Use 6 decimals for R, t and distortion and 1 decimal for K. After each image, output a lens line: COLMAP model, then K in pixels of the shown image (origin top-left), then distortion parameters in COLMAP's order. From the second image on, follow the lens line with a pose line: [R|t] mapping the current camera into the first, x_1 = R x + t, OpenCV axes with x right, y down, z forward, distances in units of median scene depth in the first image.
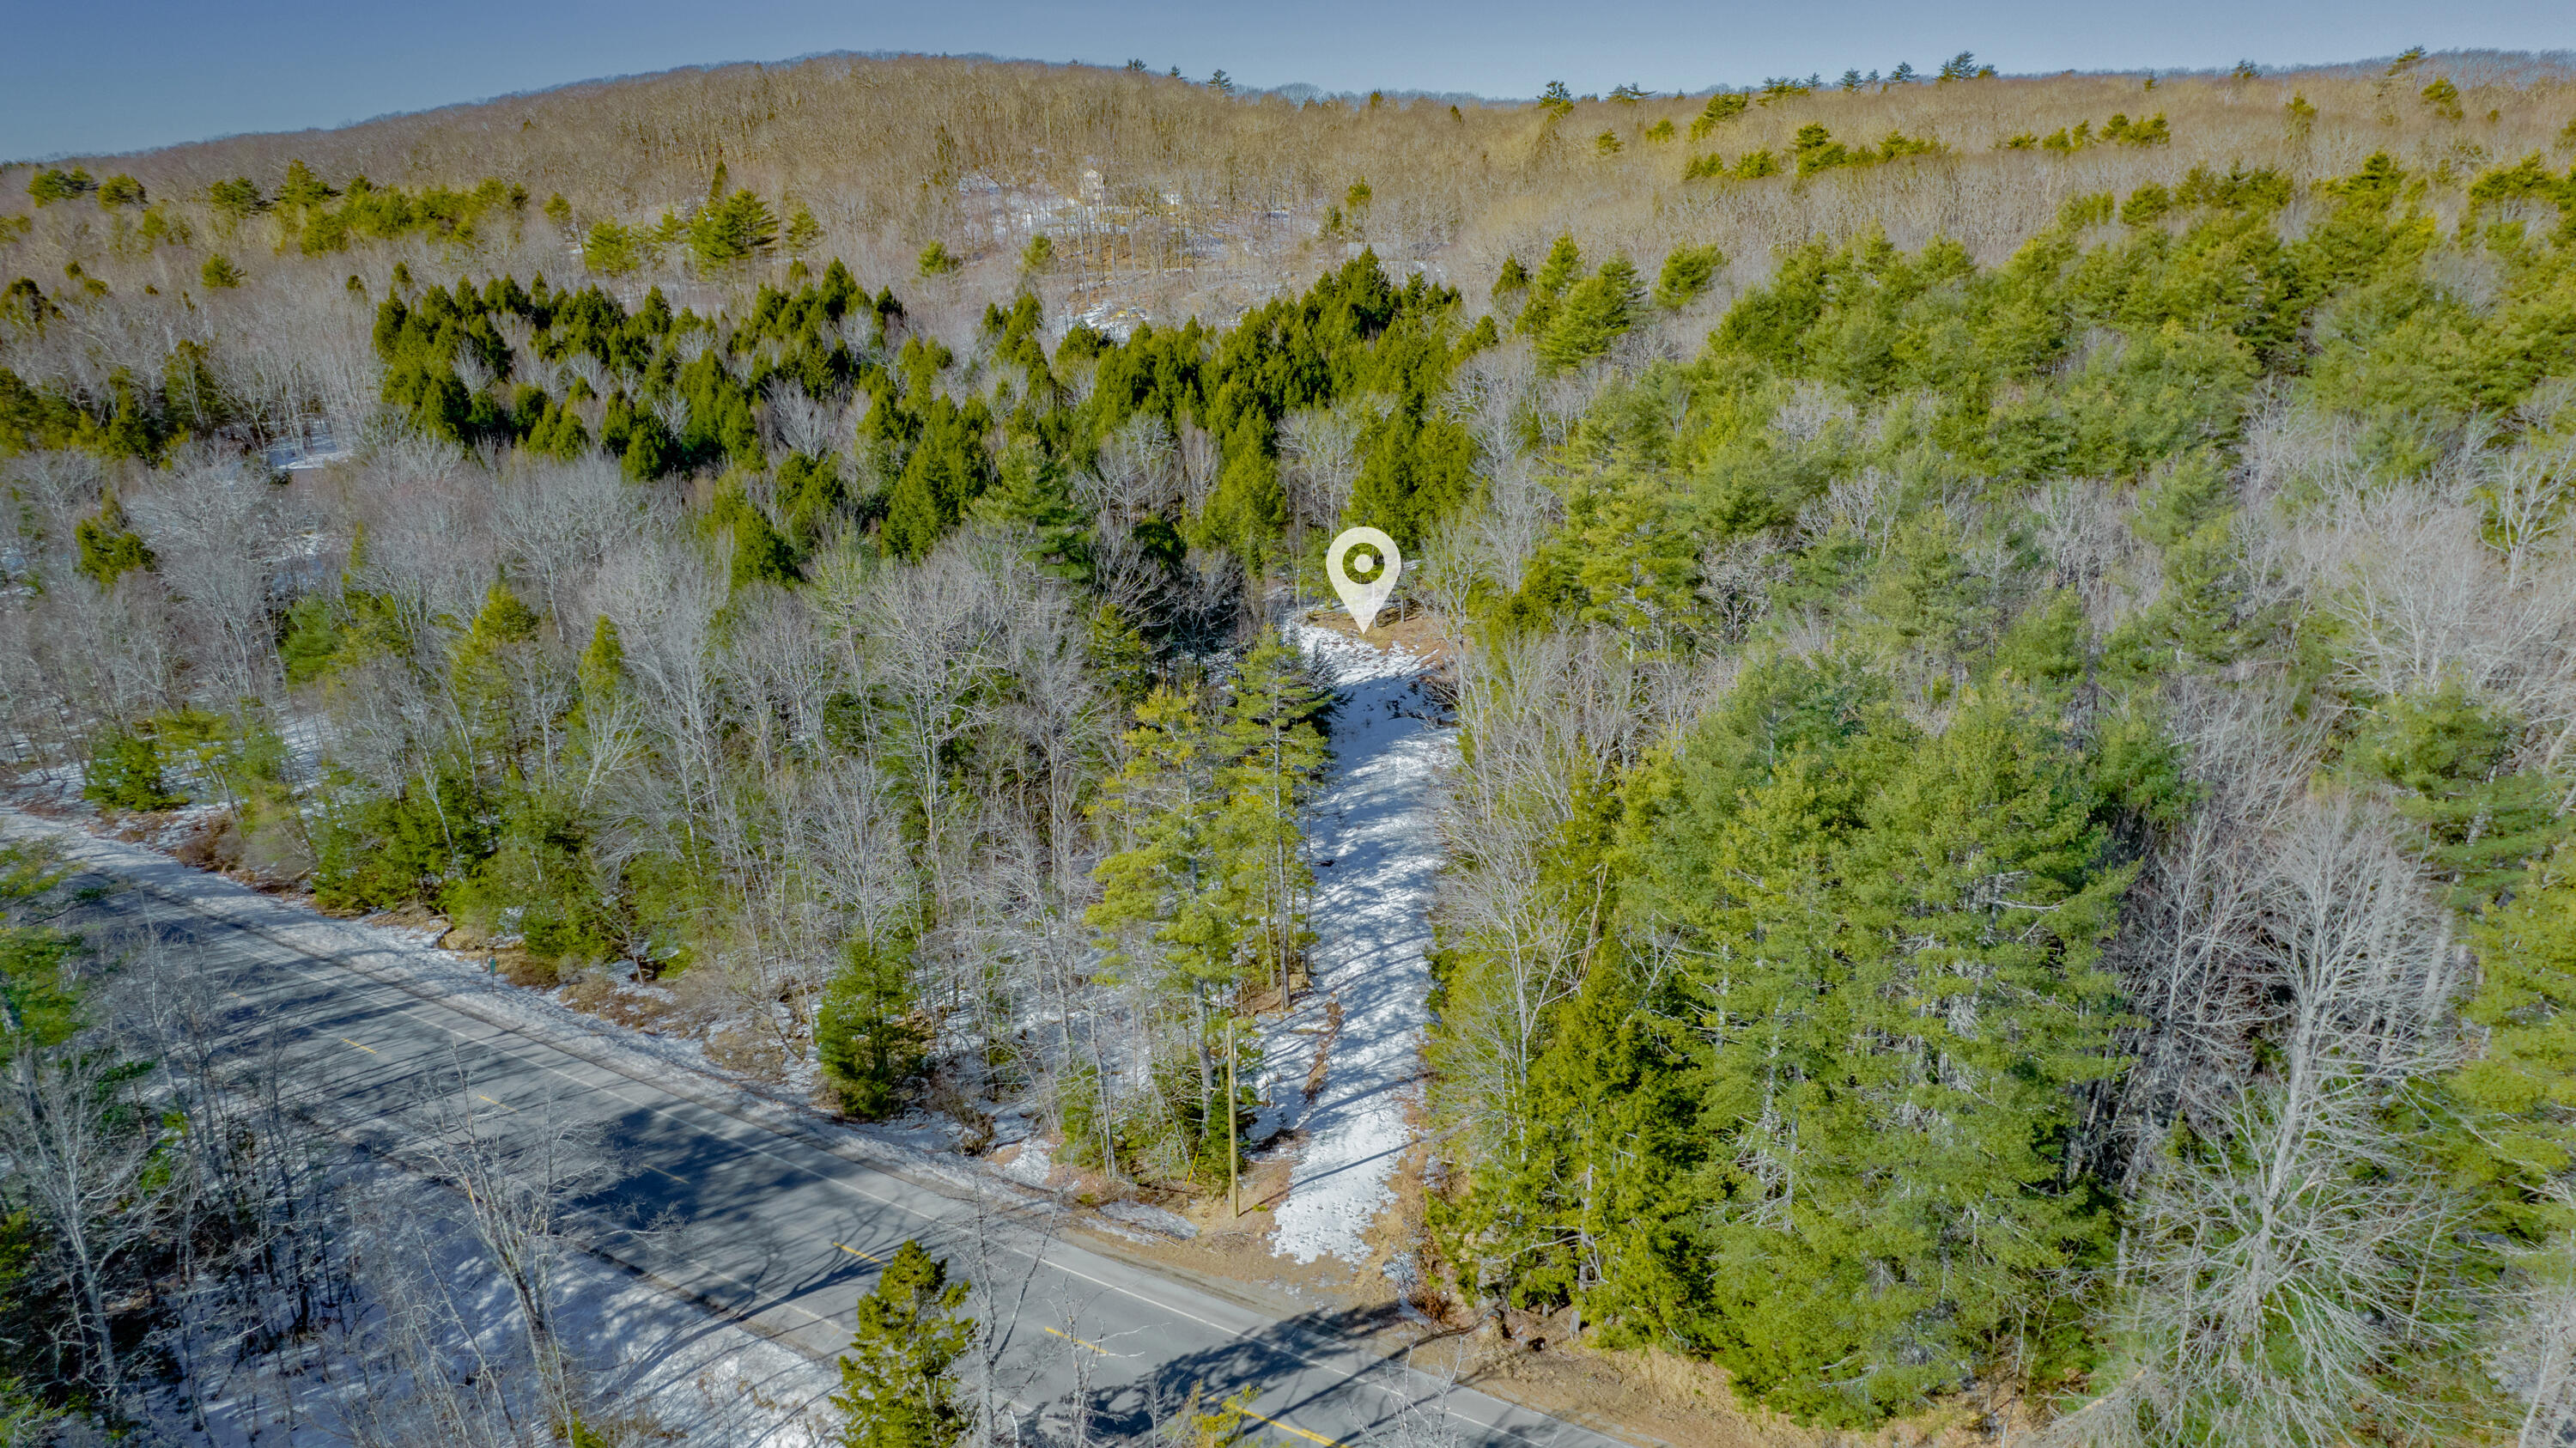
lens RADIAL K [[1652.5, 0, 1284.9], [0, 1652.5, 717.8], [0, 0, 1]] dist [-0.034413, 0.010017]
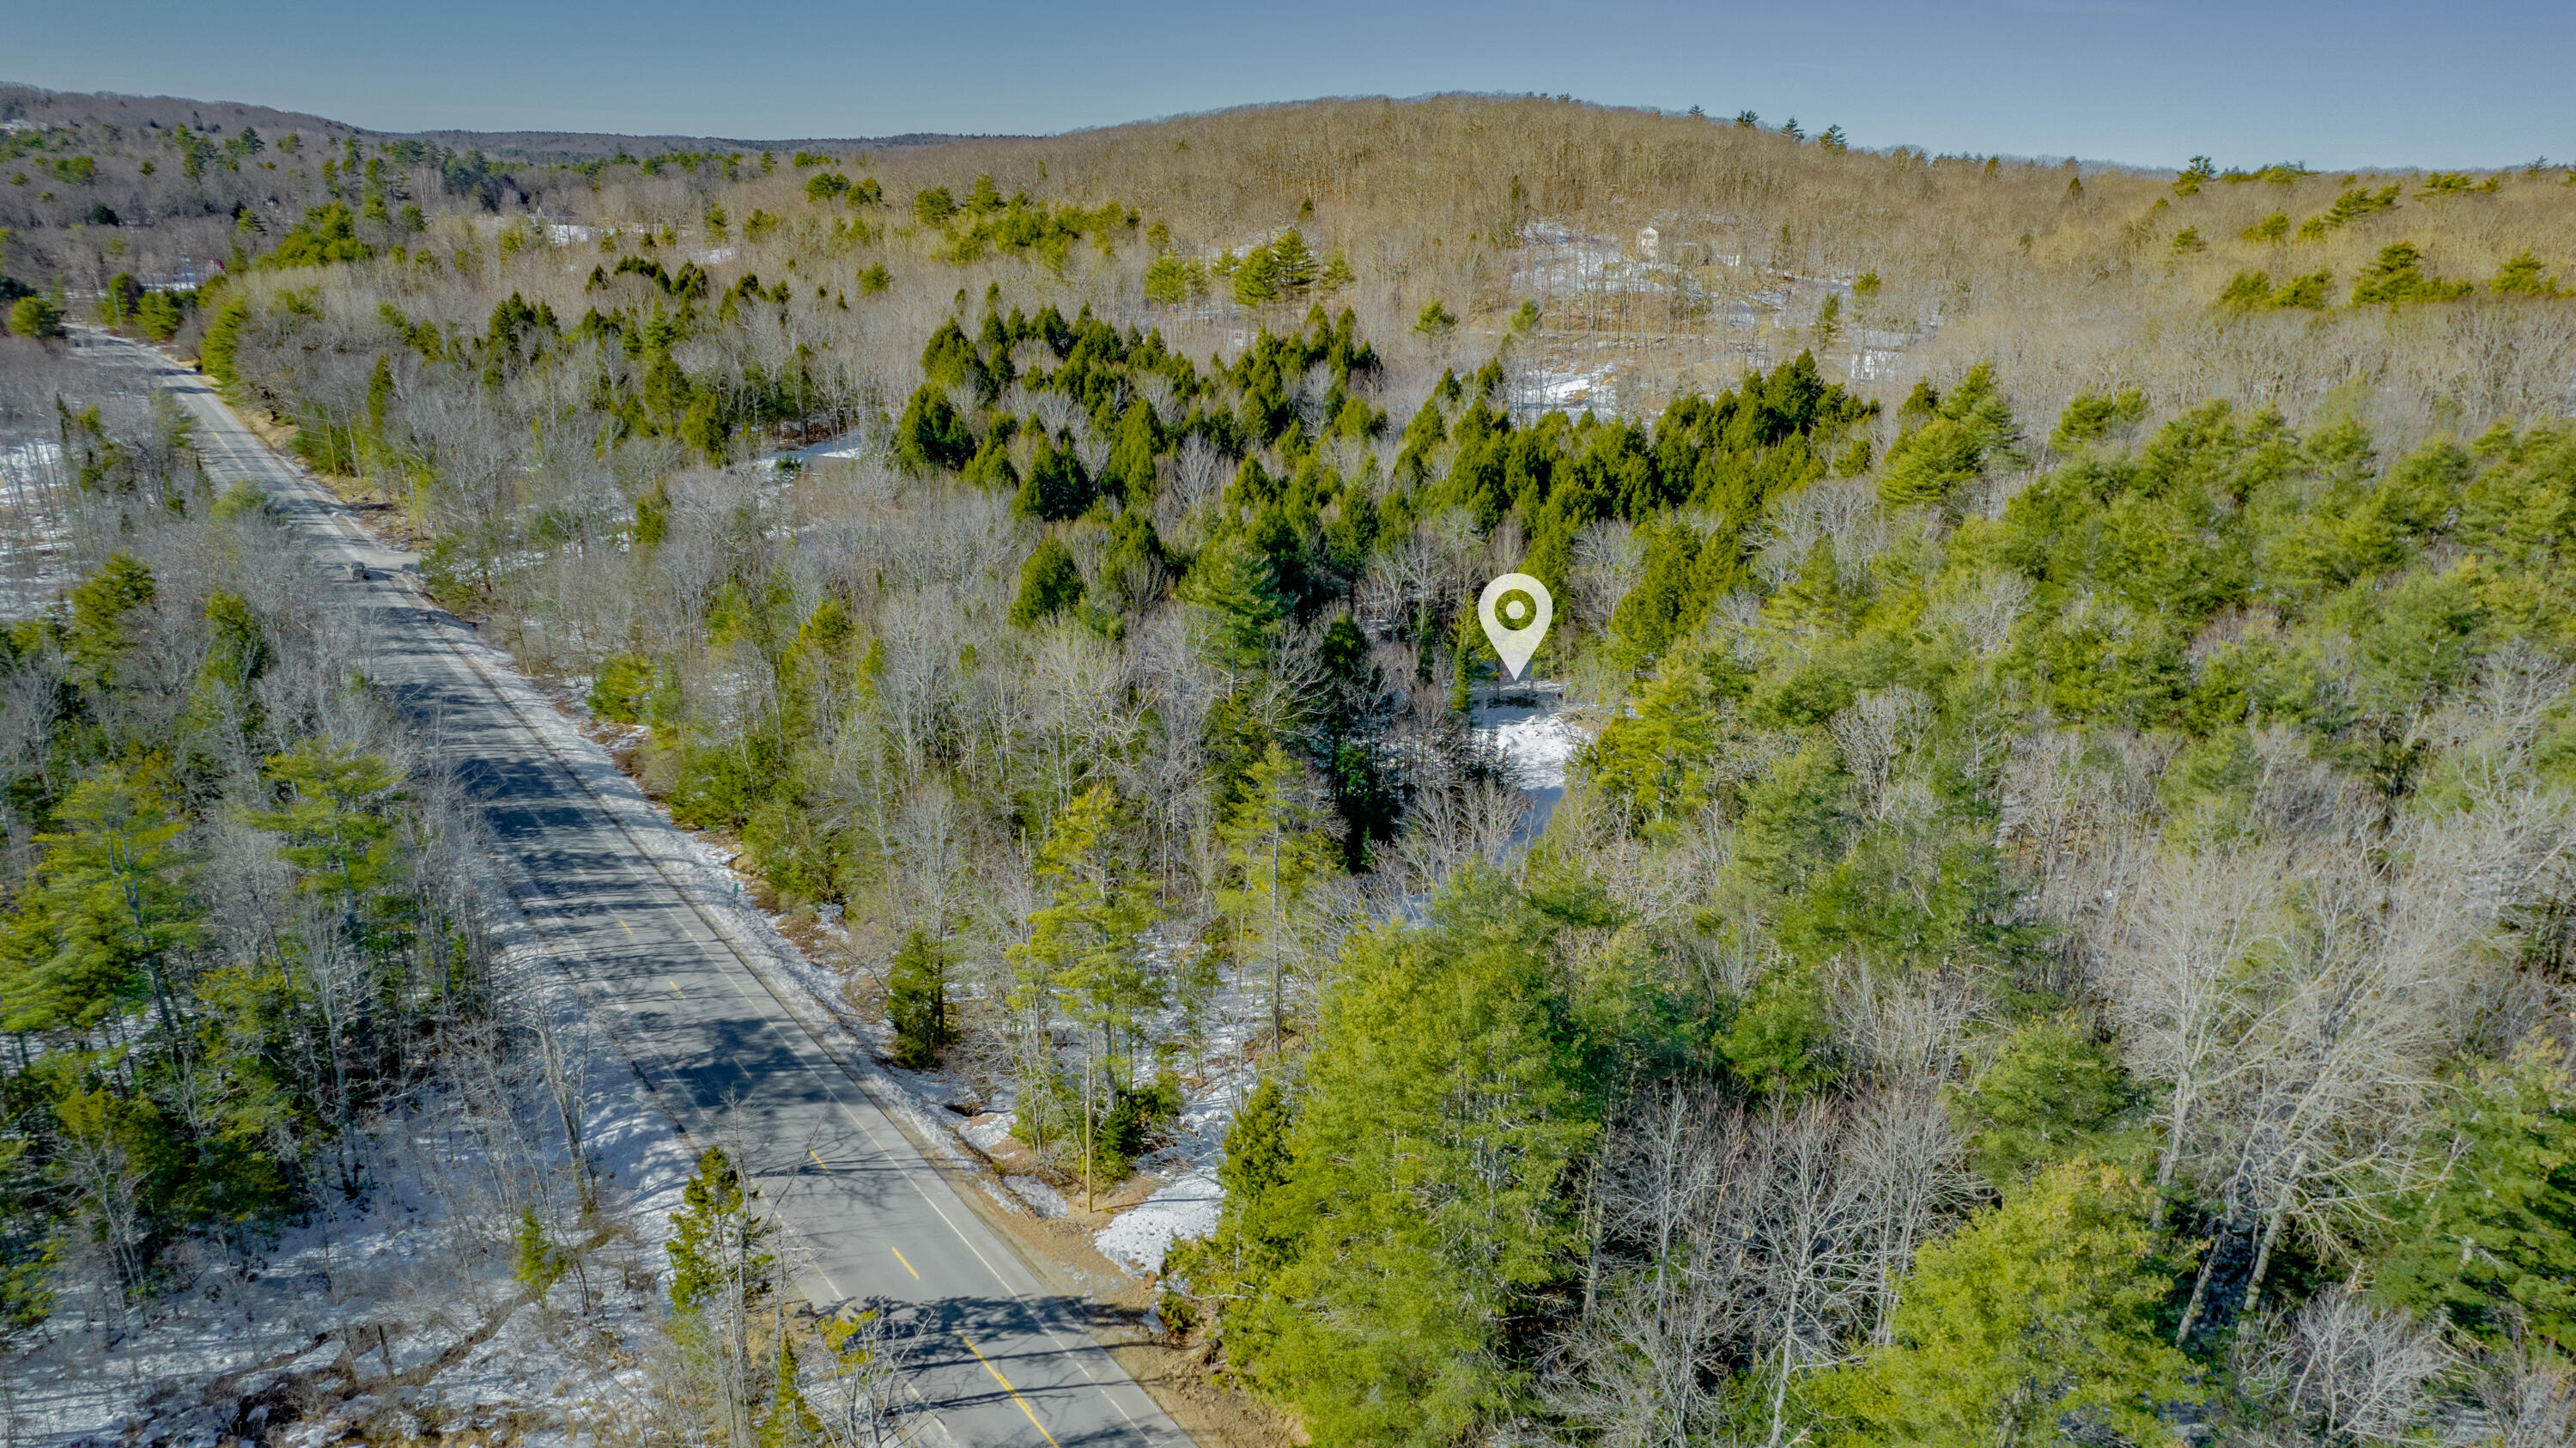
lens RADIAL K [[1652.5, 0, 1287.3], [0, 1652.5, 727.2], [0, 0, 1]] dist [-0.034413, 0.010017]
pose [[0.918513, 0.169384, -0.357272, 0.307074], [-0.168684, 0.985105, 0.033370, -0.078700], [0.357602, 0.029616, 0.933404, -0.076271]]
